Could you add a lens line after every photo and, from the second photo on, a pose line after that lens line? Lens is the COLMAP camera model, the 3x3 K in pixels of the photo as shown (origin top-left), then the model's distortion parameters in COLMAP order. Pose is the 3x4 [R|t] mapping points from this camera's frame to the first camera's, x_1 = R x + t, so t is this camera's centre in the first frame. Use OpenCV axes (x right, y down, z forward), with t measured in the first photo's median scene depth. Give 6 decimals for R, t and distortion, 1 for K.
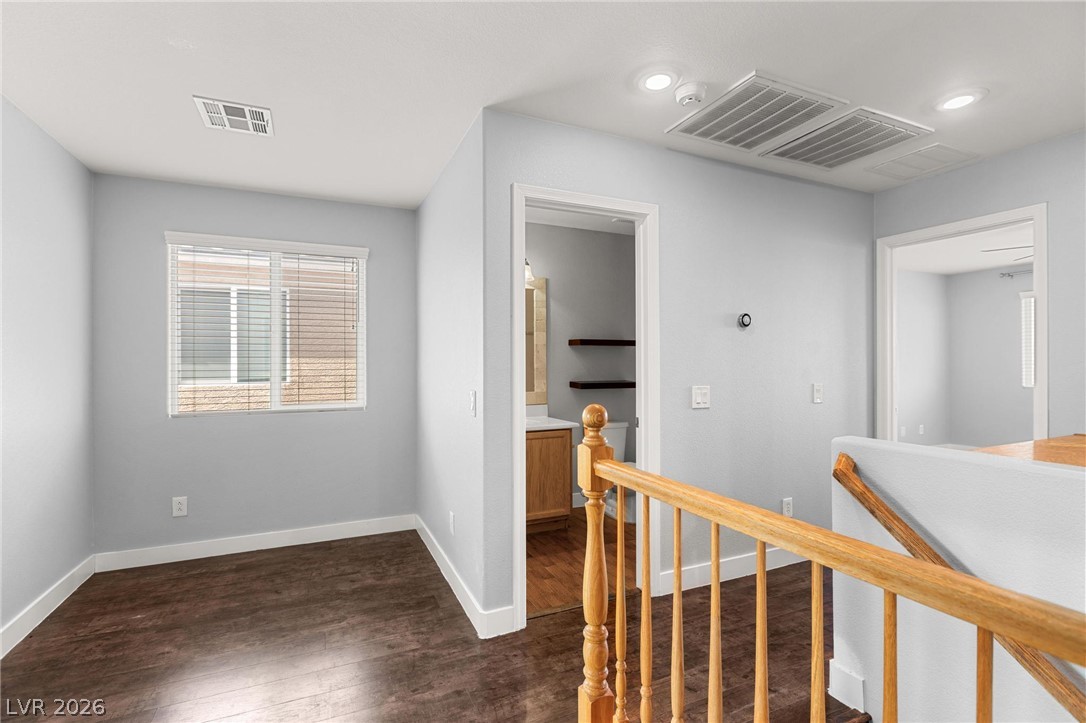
lens RADIAL K [[504.9, 0, 544.4], [0, 504.9, 366.6], [0, 0, 1]] dist [-0.005286, -0.002400]
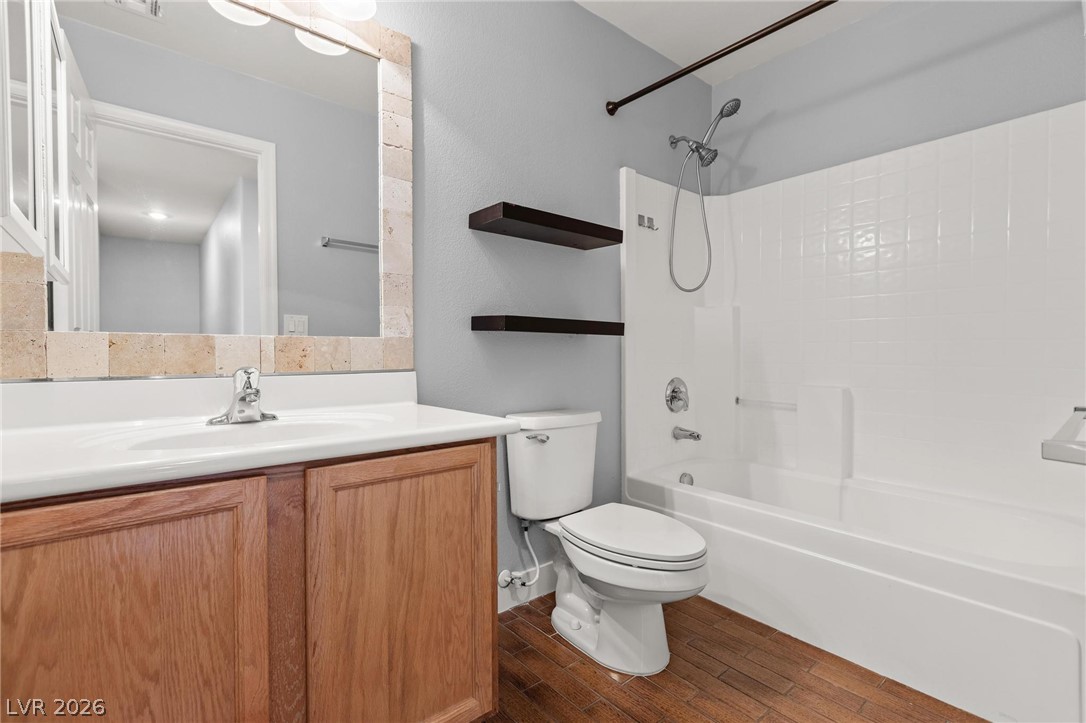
lens RADIAL K [[498.0, 0, 542.8], [0, 498.0, 366.1], [0, 0, 1]] dist [-0.000006, 0.000233]
pose [[0.965777, -0.000010, 0.259376, 0.000903], [-0.004058, 0.999877, 0.015148, 0.064934], [-0.259344, -0.015682, 0.965658, 0.611064]]
